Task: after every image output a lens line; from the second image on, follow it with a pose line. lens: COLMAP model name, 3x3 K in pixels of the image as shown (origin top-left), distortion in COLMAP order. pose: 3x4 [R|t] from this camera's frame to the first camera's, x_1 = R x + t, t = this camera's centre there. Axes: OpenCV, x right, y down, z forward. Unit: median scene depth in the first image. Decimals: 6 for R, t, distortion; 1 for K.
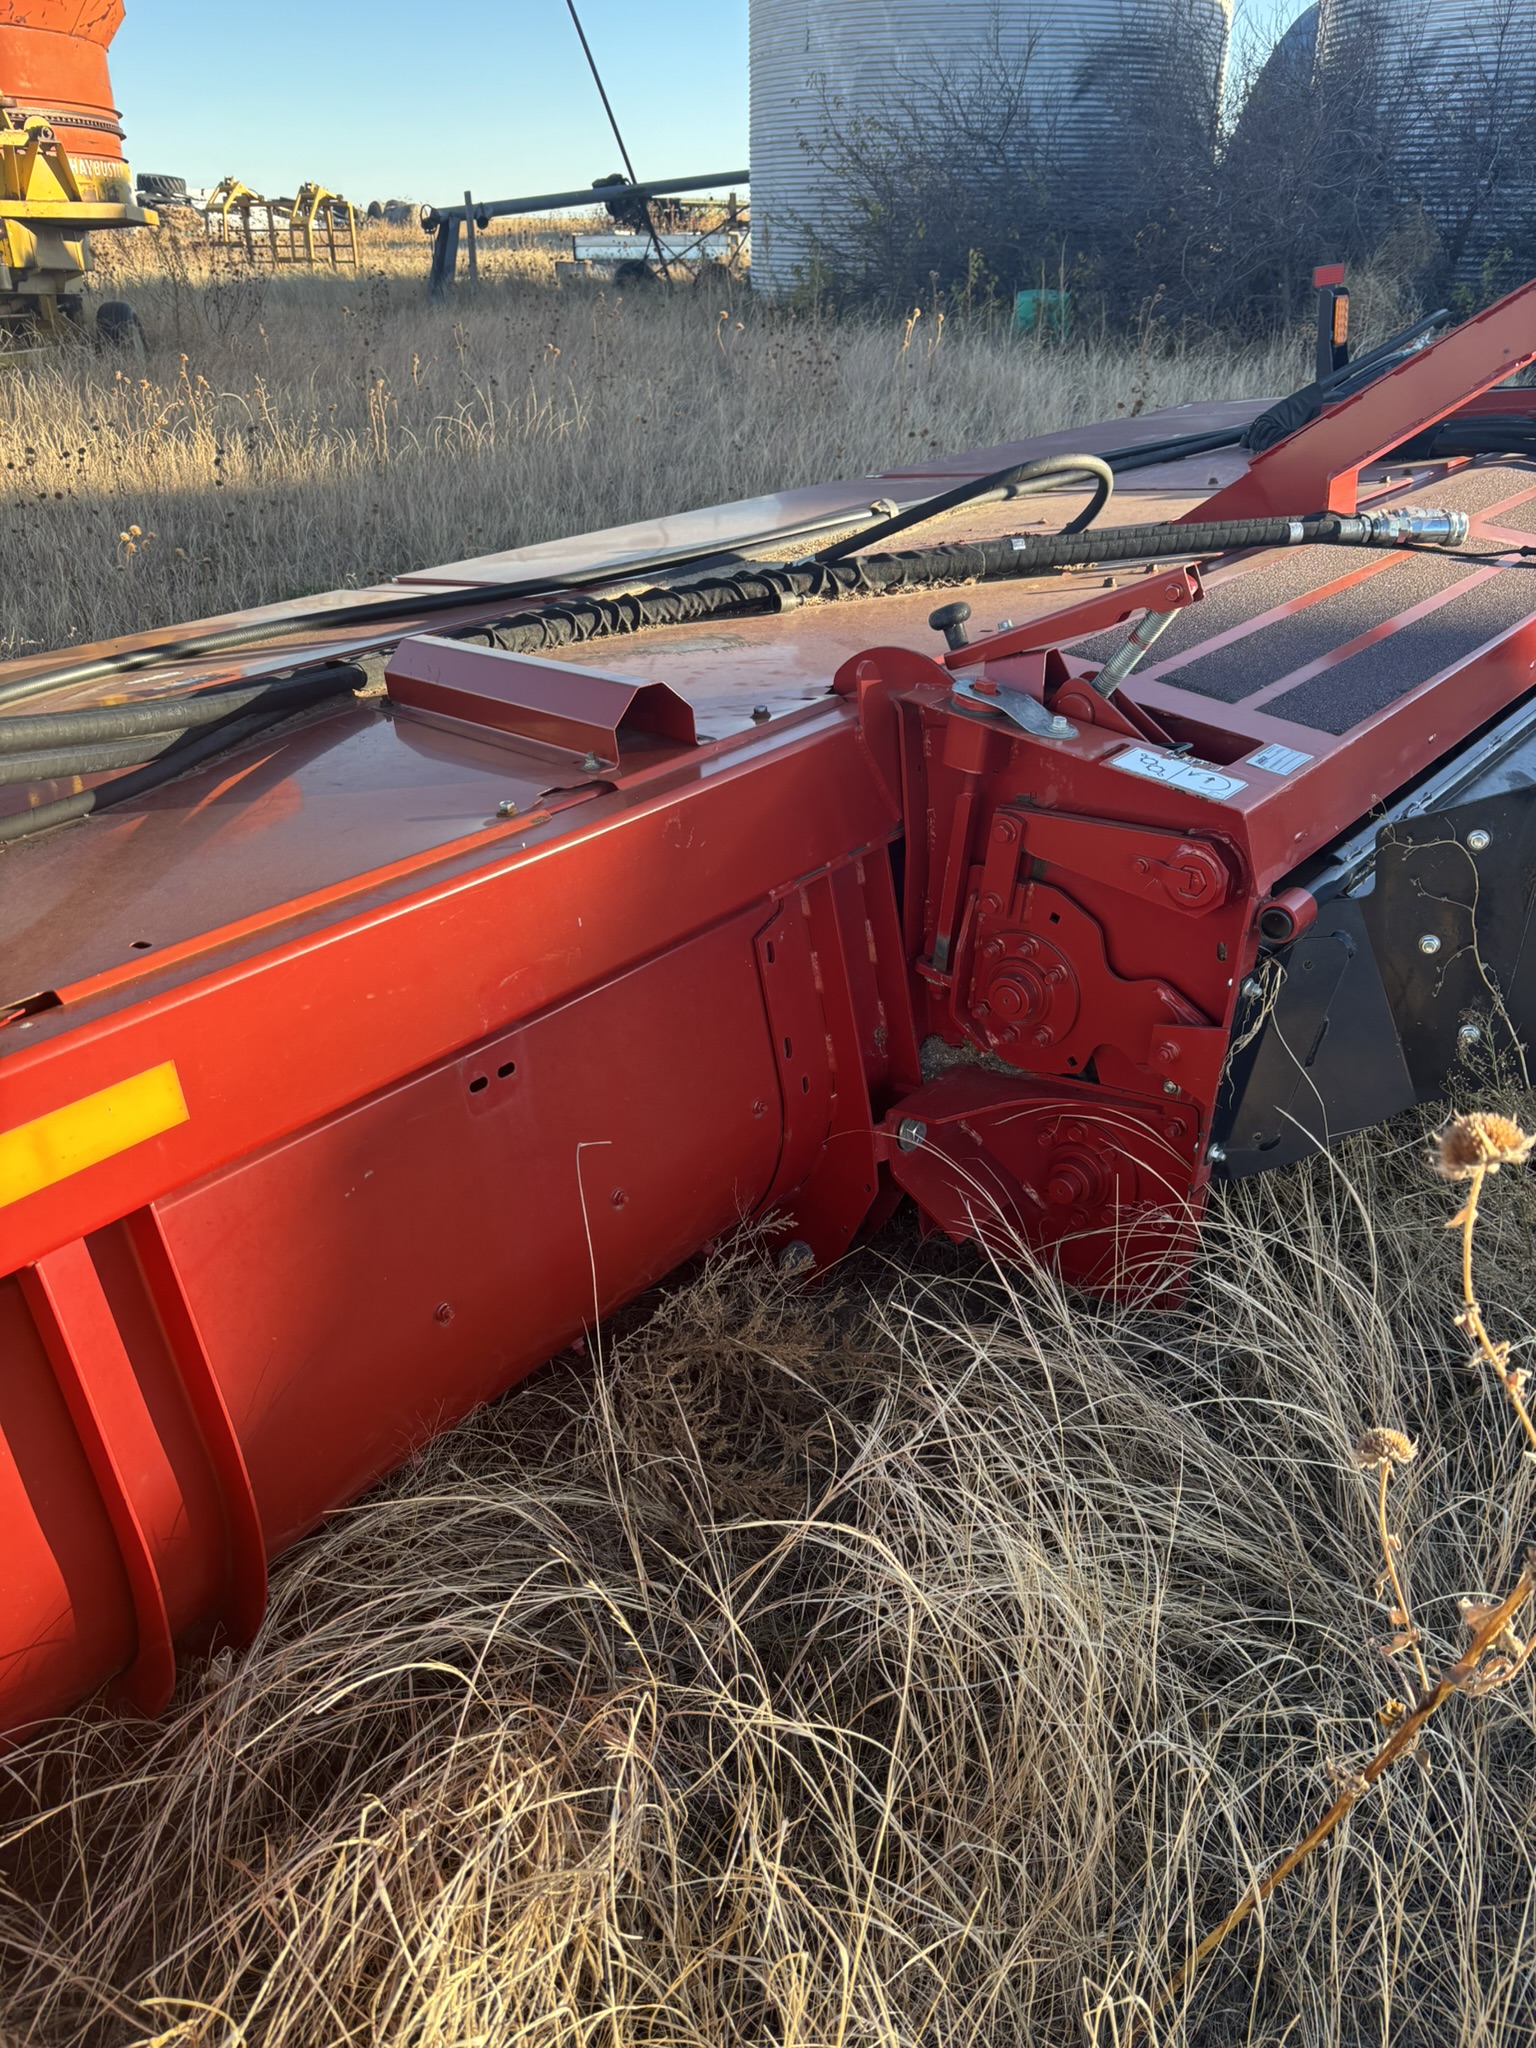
lens RADIAL K [[1527.6, 0, 768.2], [0, 1527.6, 1028.8], [0, 0, 1]] dist [0.044726, -0.045886]
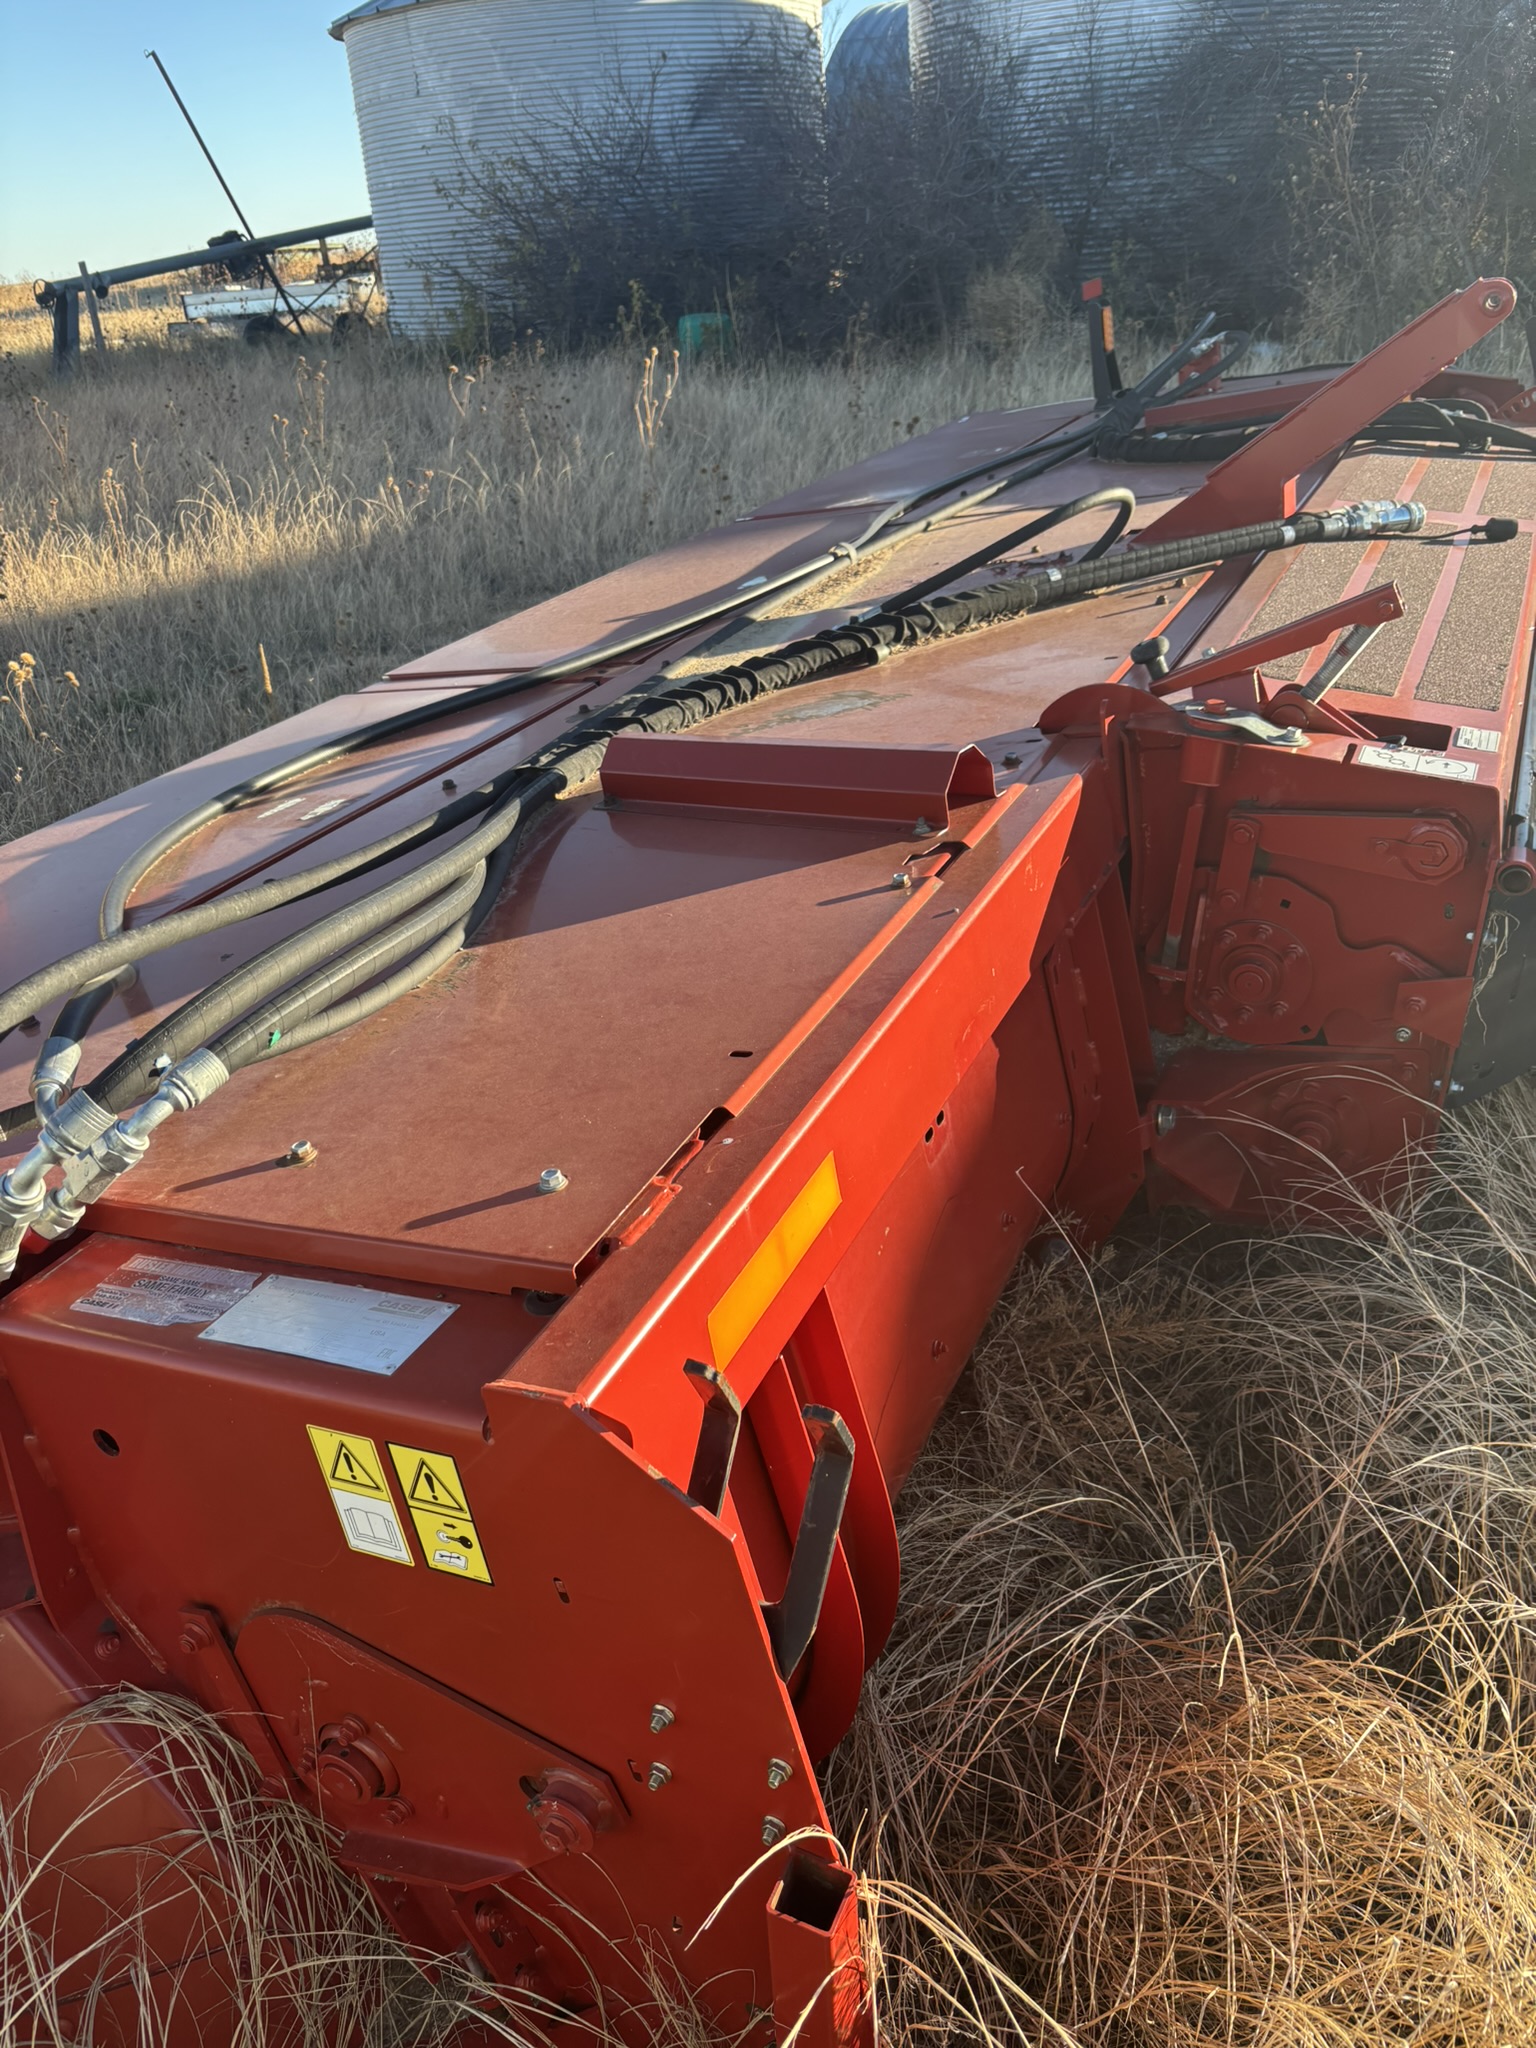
lens RADIAL K [[1527.6, 0, 783.8], [0, 1527.6, 1022.9], [0, 0, 1]] dist [0.044726, -0.045886]
pose [[0.971948, -0.165012, 0.167594, -0.257913], [0.167875, 0.985804, -0.002963, -0.031415], [-0.164726, 0.031015, 0.985852, -0.030328]]
